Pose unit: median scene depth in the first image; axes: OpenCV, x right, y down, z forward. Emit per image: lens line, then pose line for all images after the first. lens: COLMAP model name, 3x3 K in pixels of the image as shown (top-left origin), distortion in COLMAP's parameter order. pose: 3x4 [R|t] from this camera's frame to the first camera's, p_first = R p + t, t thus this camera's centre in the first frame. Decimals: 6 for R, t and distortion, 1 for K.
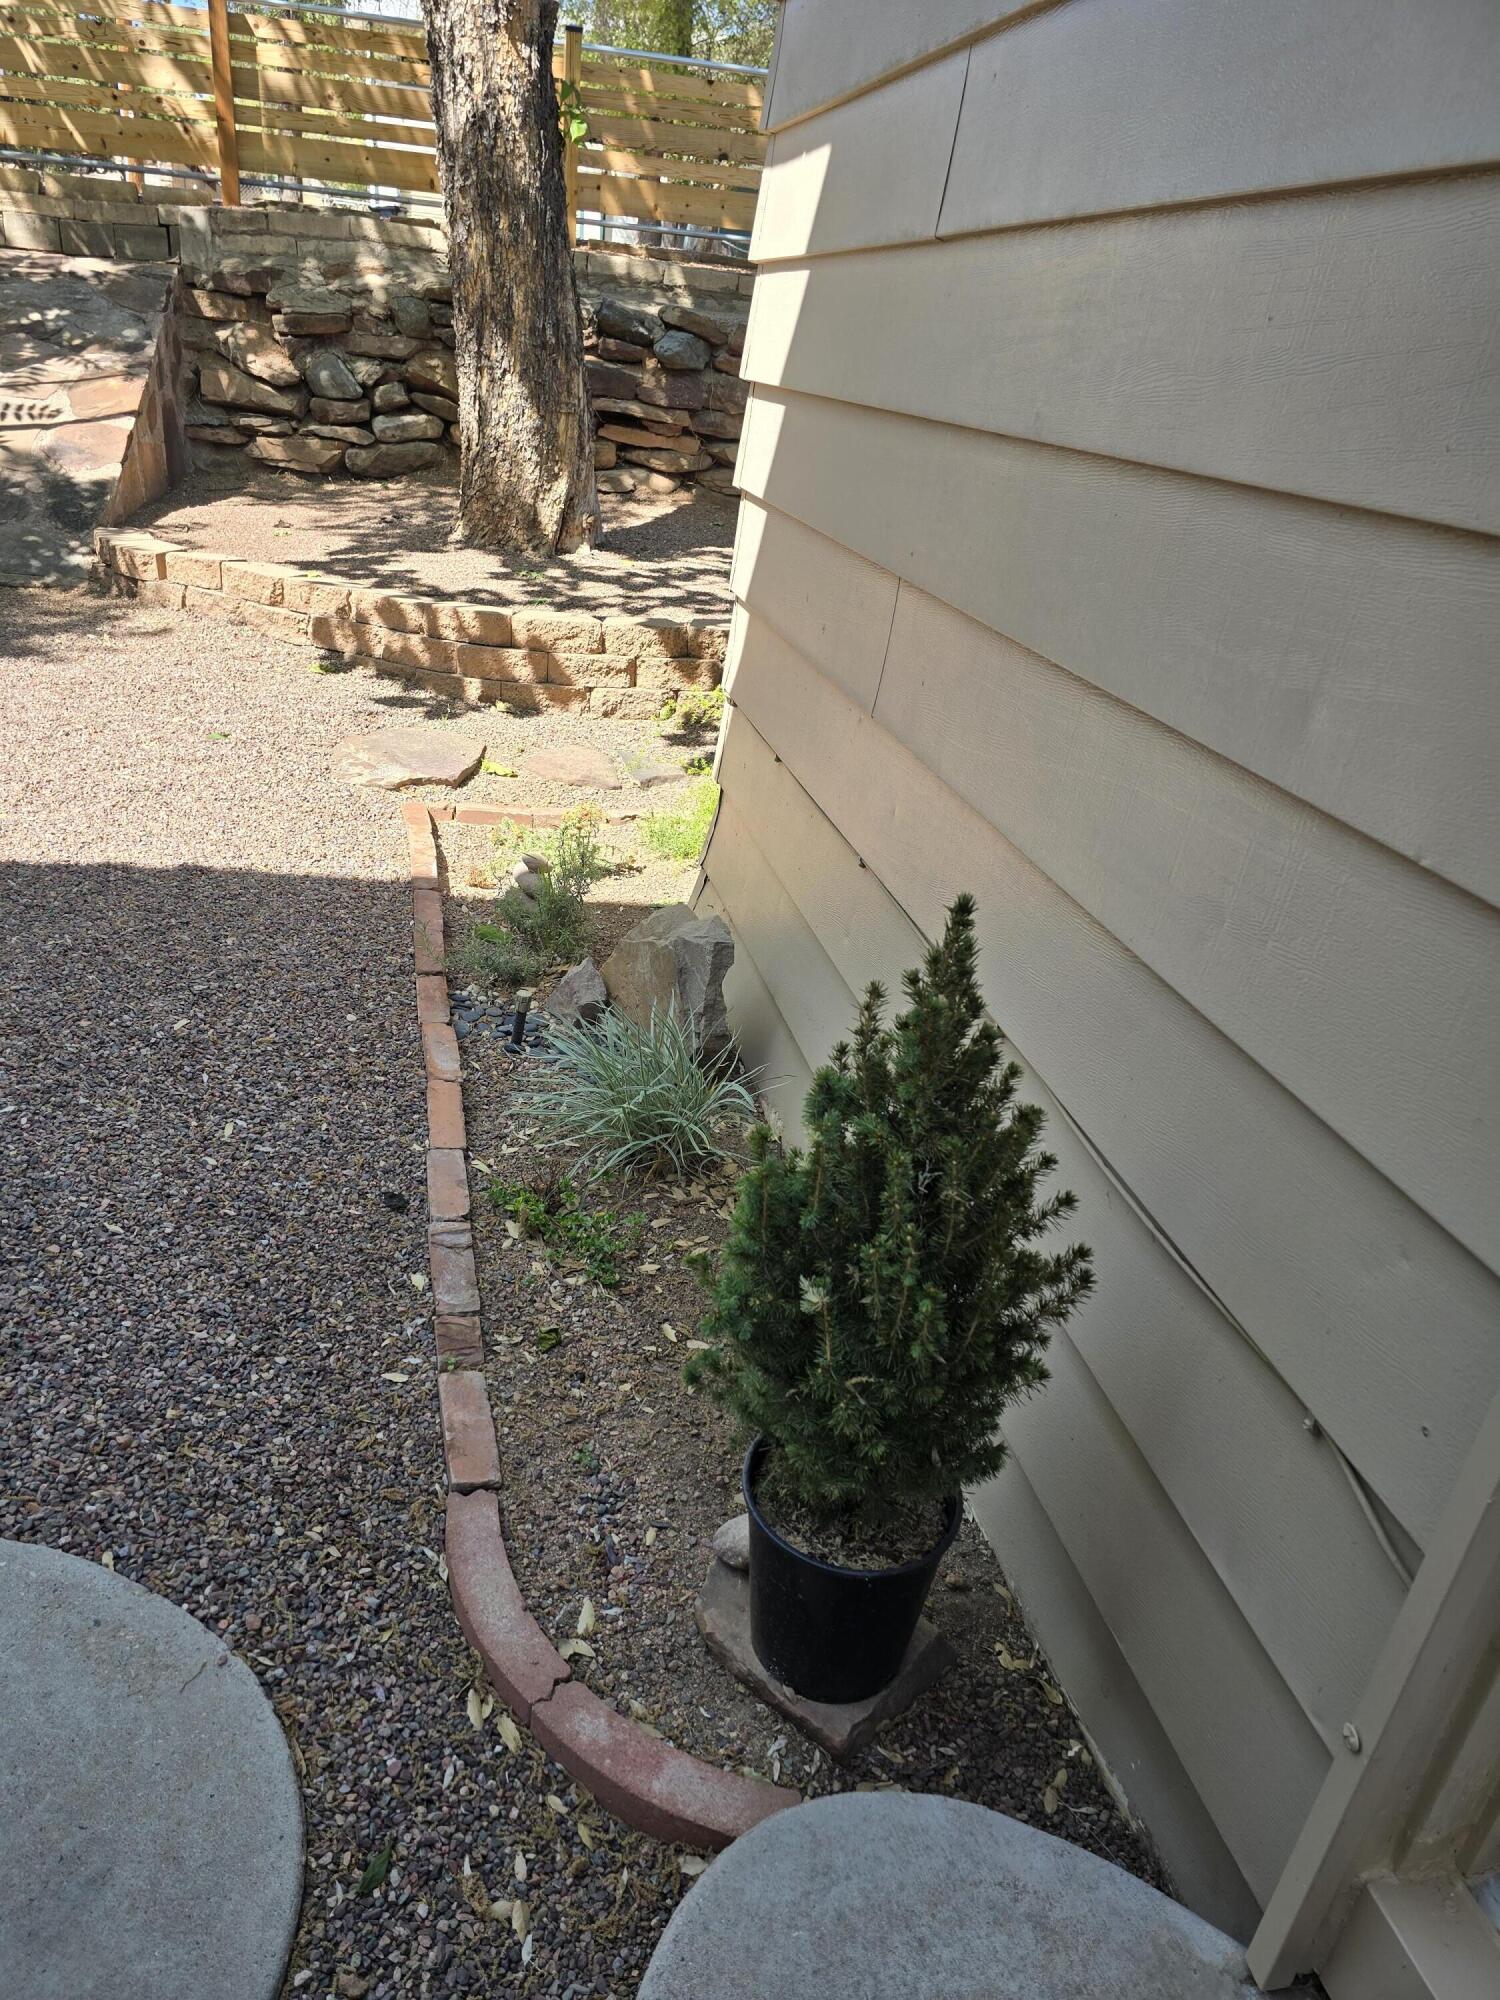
lens RADIAL K [[1326.6, 0, 763.1], [0, 1326.6, 1005.1], [0, 0, 1]] dist [0.001981, -0.008109]
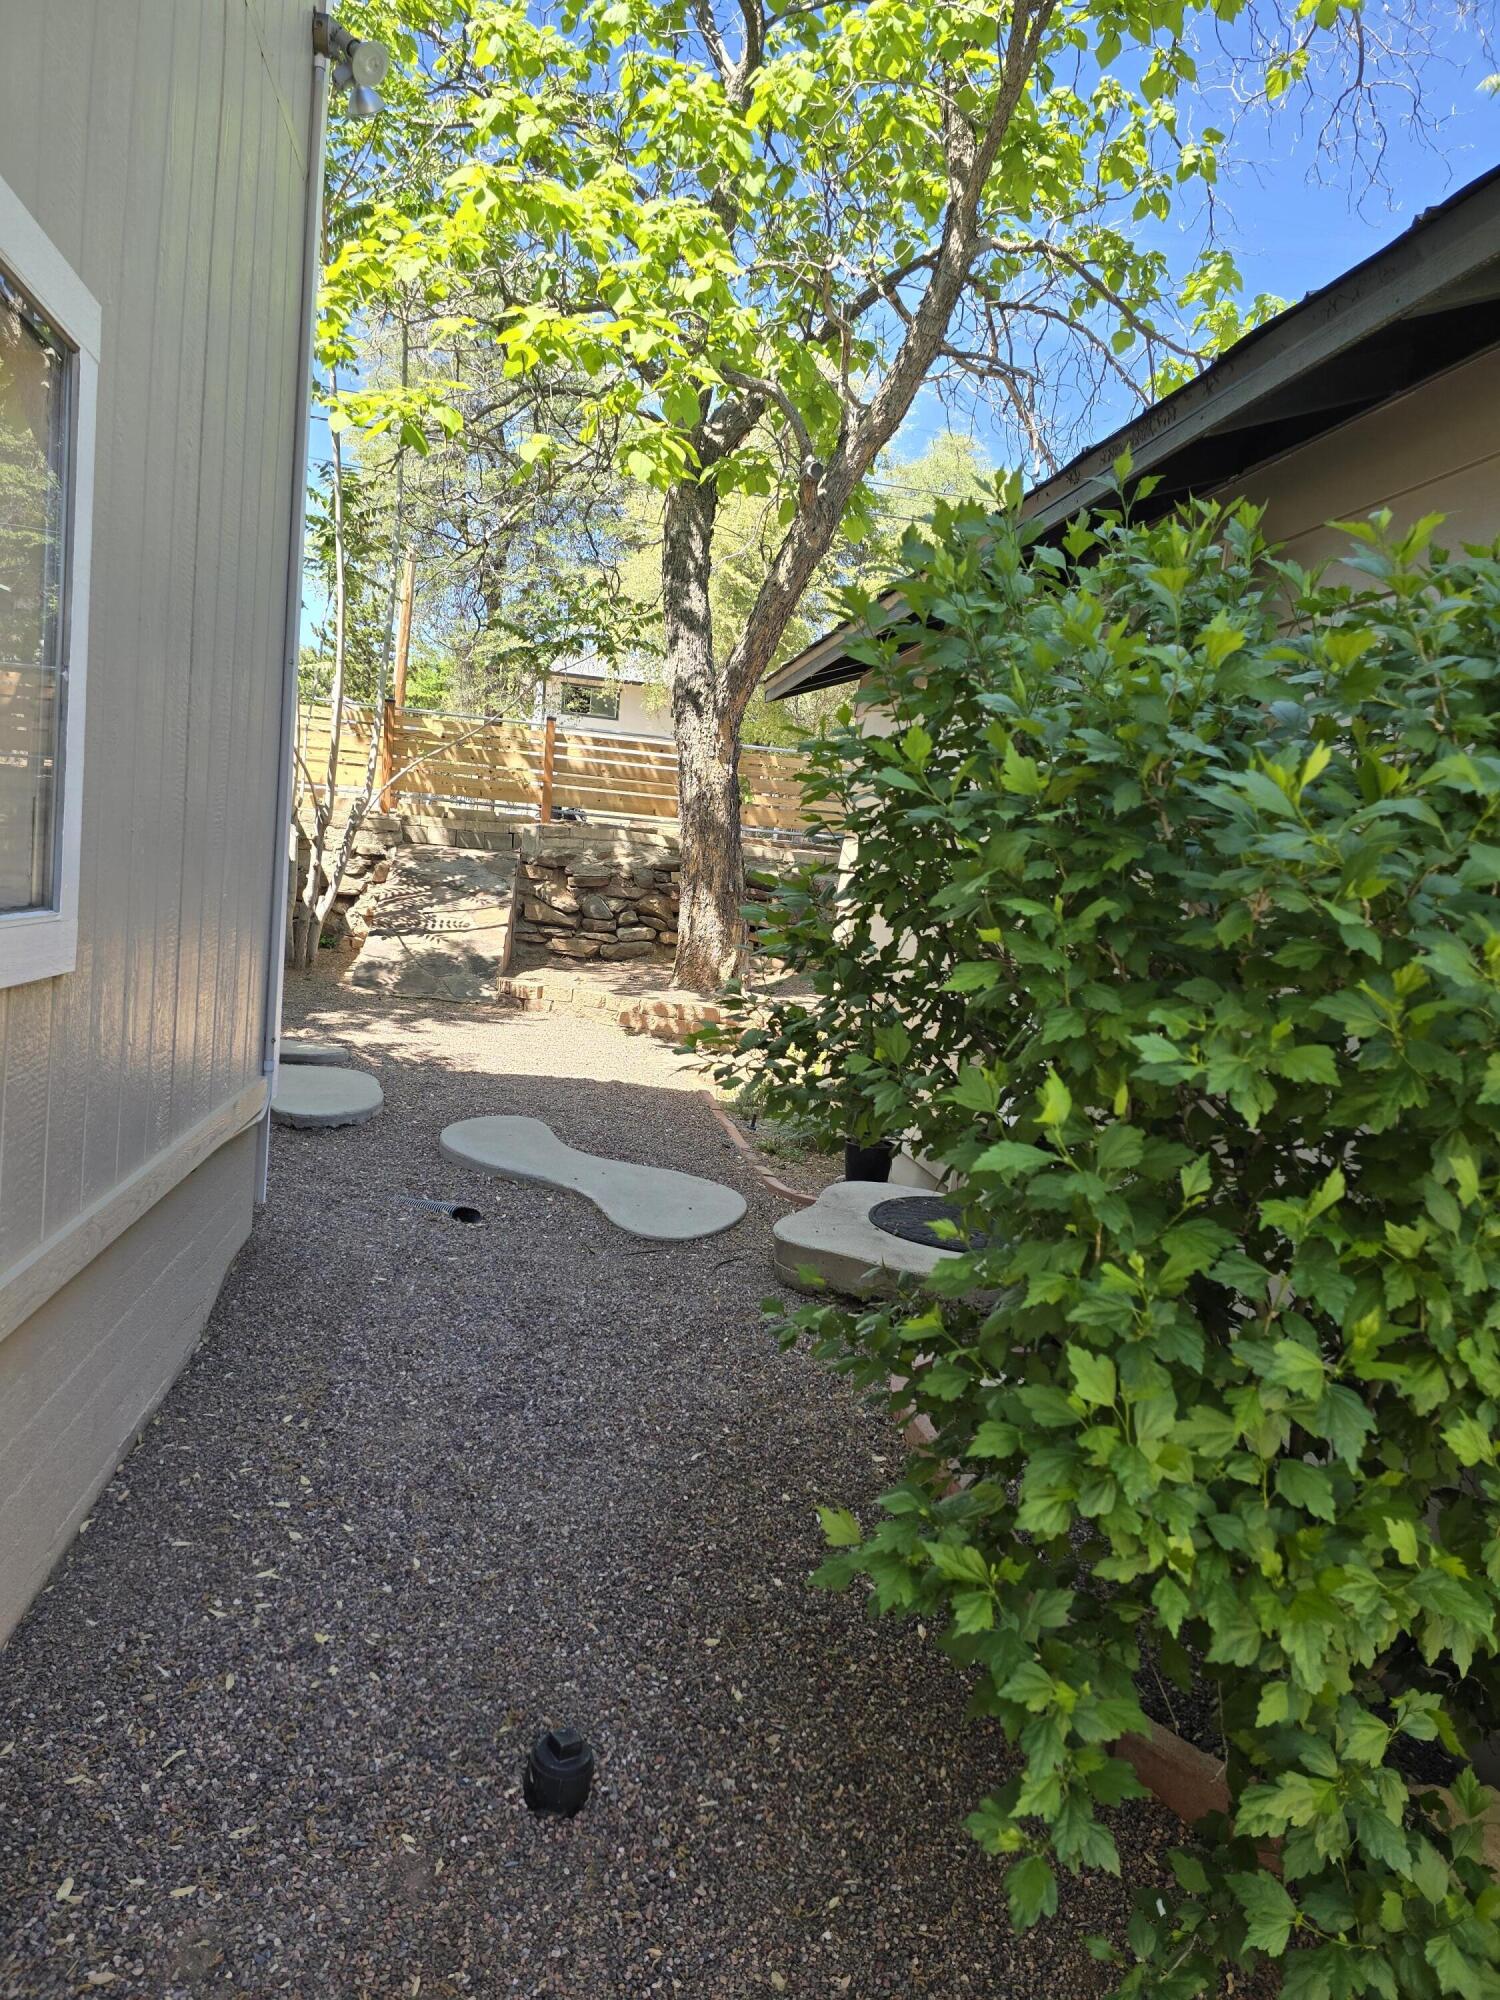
lens RADIAL K [[1326.6, 0, 746.3], [0, 1326.6, 1002.7], [0, 0, 1]] dist [0.001981, -0.008109]
pose [[0.998106, 0.001434, -0.061497, -0.012881], [-0.023861, 0.930477, -0.365572, 0.311011], [0.056697, 0.366347, 0.928749, -0.637376]]
